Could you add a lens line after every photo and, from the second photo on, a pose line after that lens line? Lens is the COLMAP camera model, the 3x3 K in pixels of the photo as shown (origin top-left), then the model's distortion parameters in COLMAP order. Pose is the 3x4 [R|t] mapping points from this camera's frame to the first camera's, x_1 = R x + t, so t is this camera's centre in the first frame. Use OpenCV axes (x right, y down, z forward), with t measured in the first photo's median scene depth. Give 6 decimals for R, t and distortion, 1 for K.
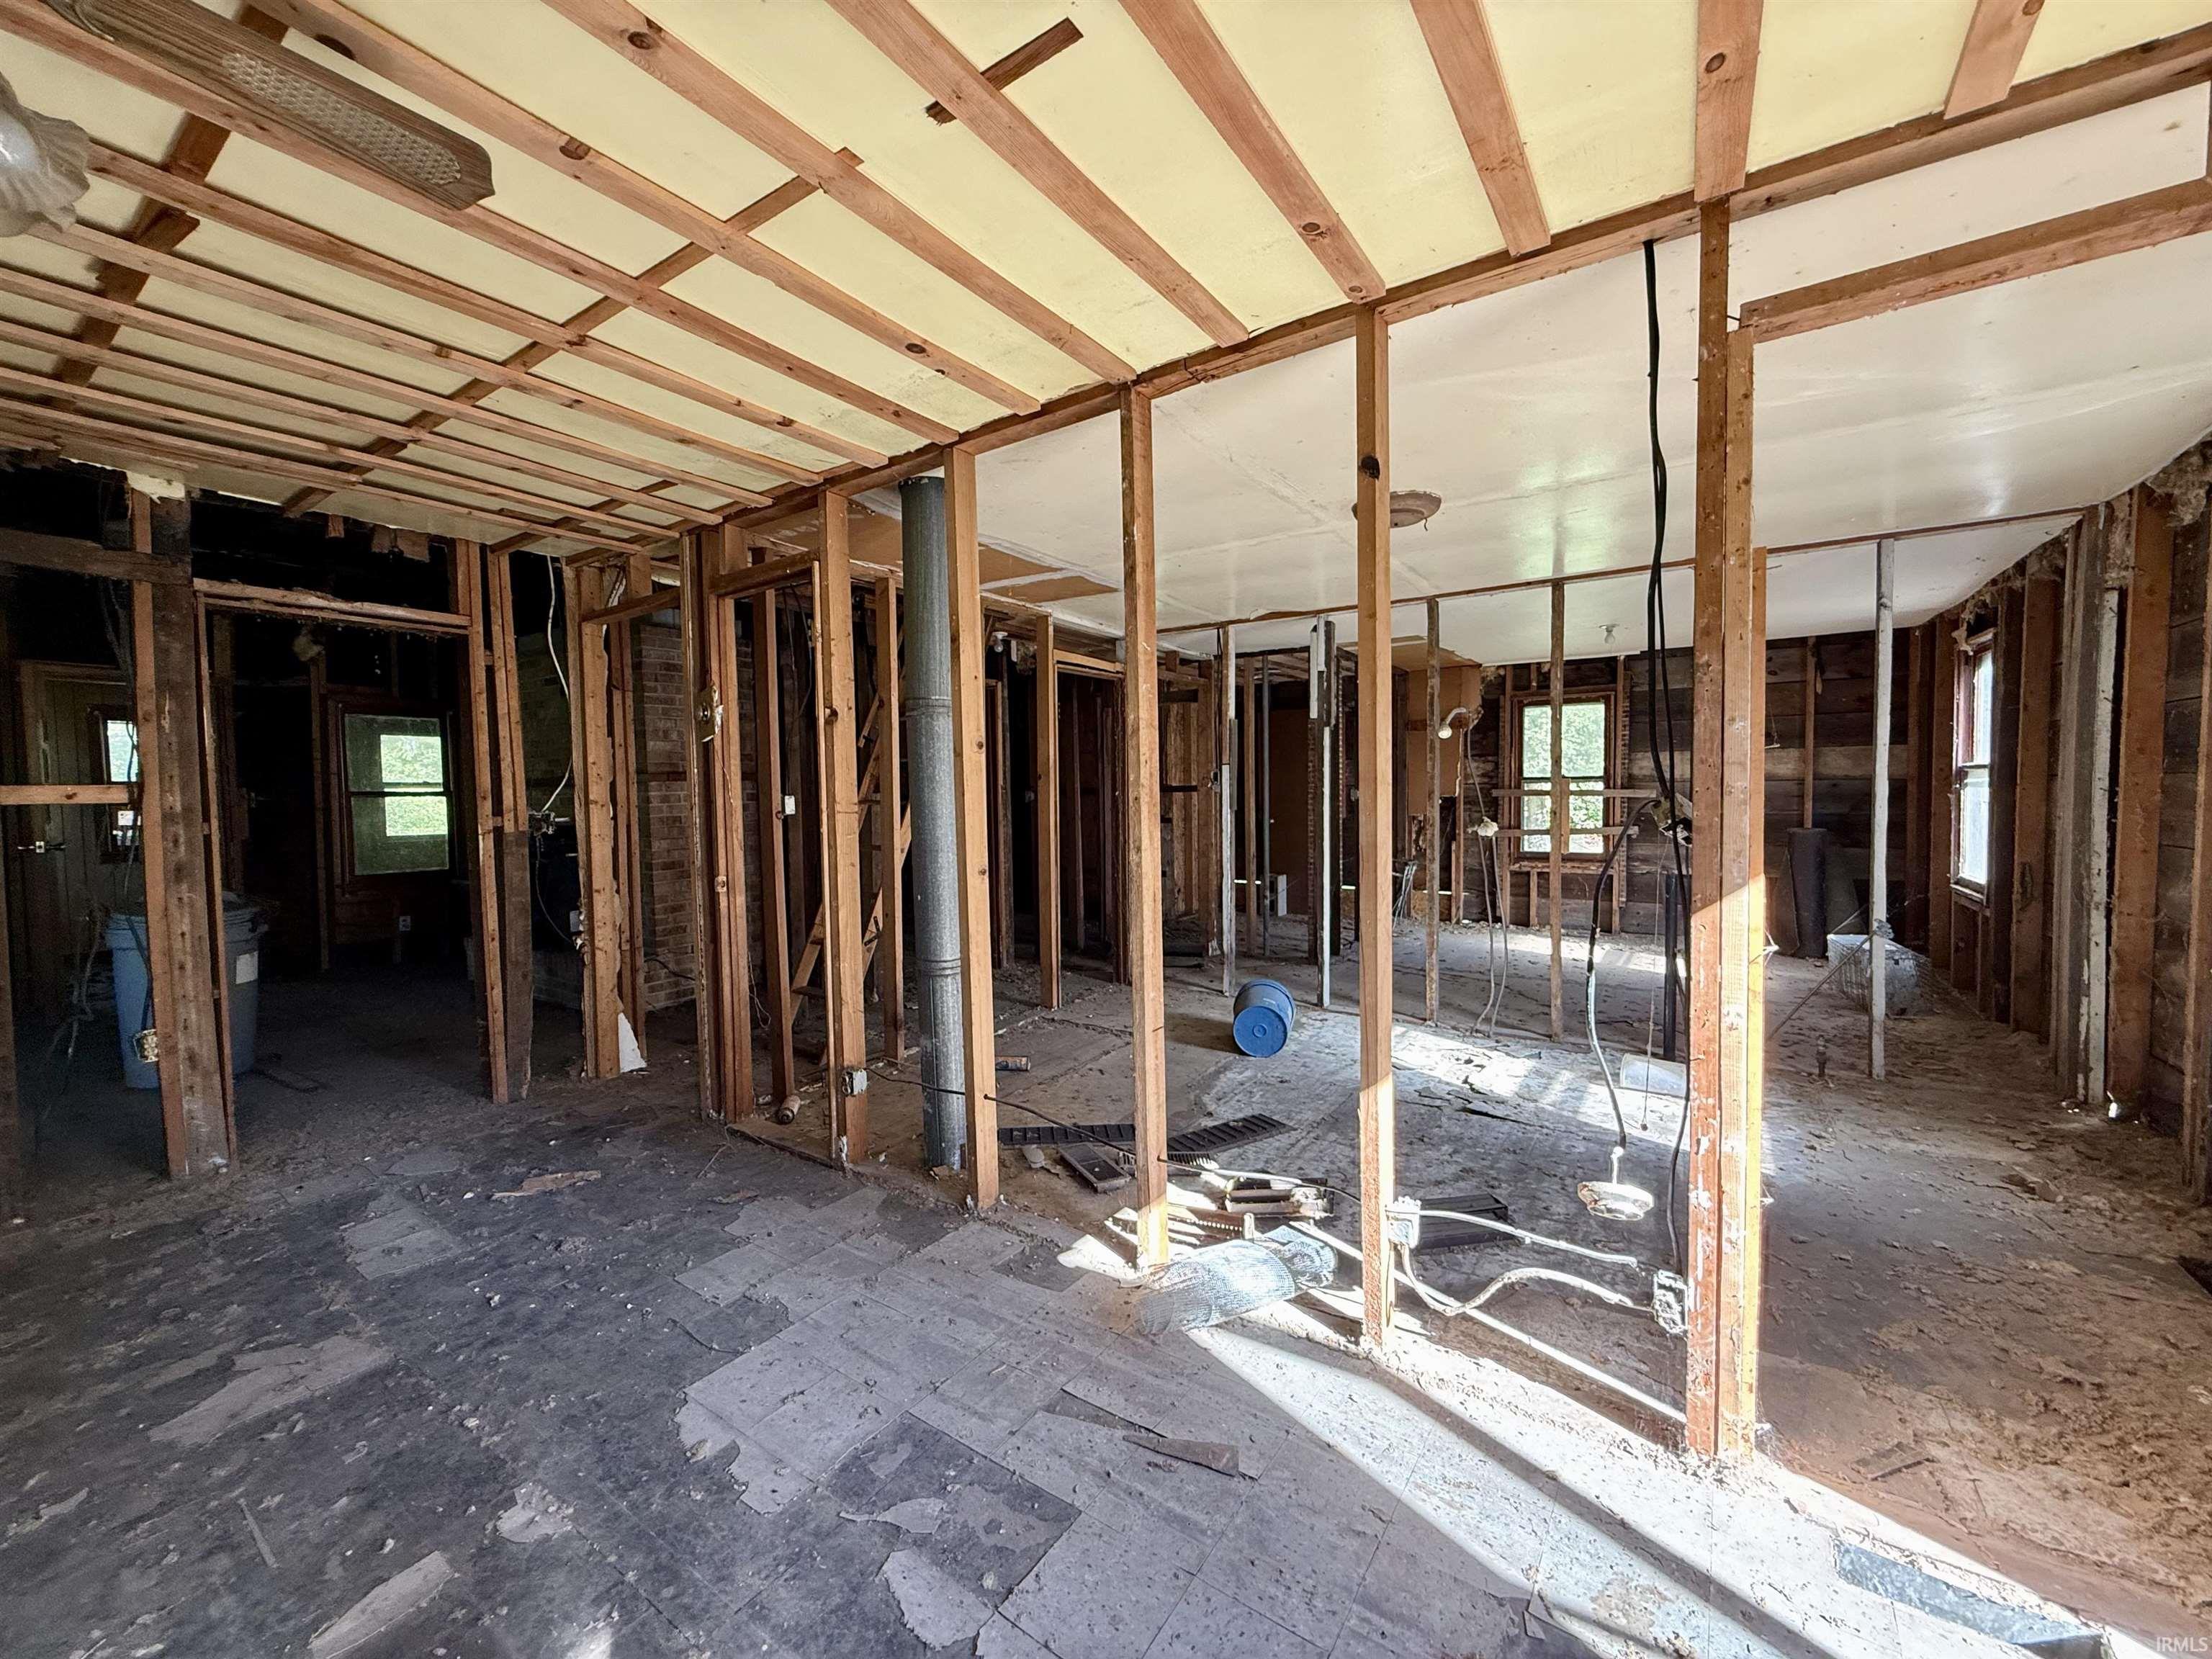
lens RADIAL K [[873.2, 0, 1102.0], [0, 873.2, 820.9], [0, 0, 1]] dist [0.002751, 0.000084]
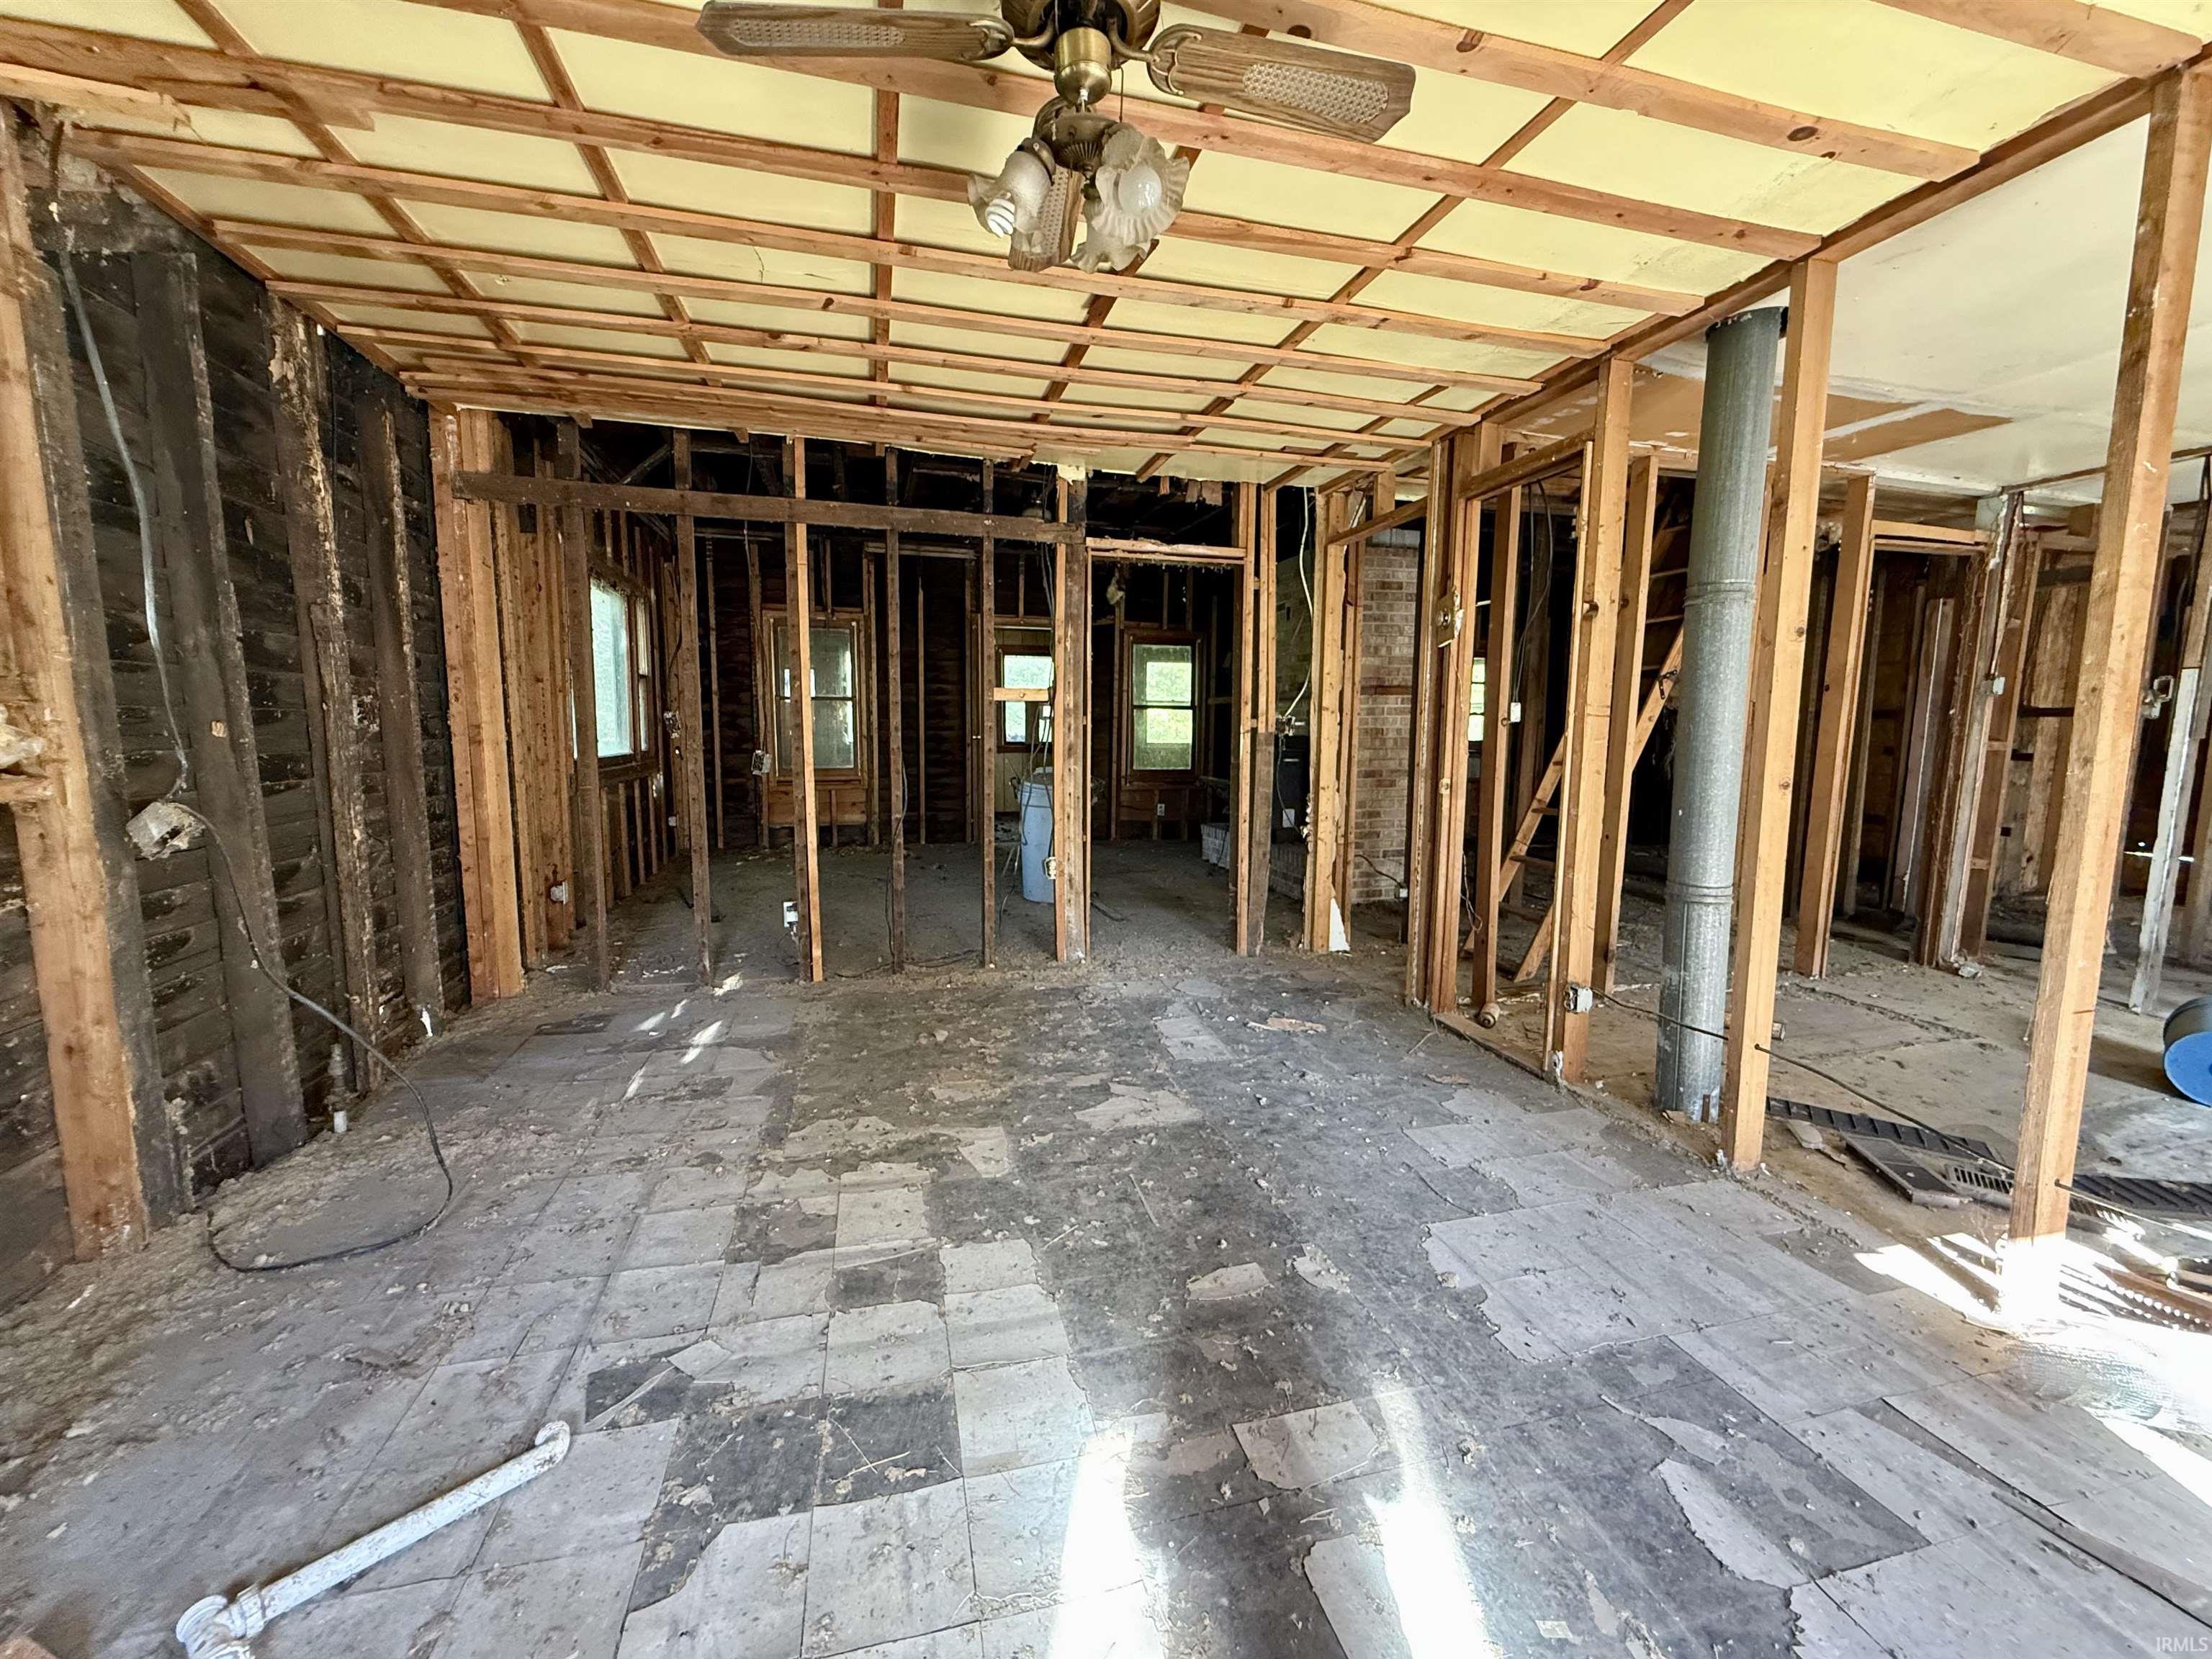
lens RADIAL K [[873.2, 0, 1092.0], [0, 873.2, 829.5], [0, 0, 1]] dist [0.002751, 0.000084]
pose [[0.767305, 0.093868, -0.634375, -0.113662], [-0.041957, 0.994458, 0.096401, 0.048633], [0.639908, -0.047353, 0.766991, -0.075270]]
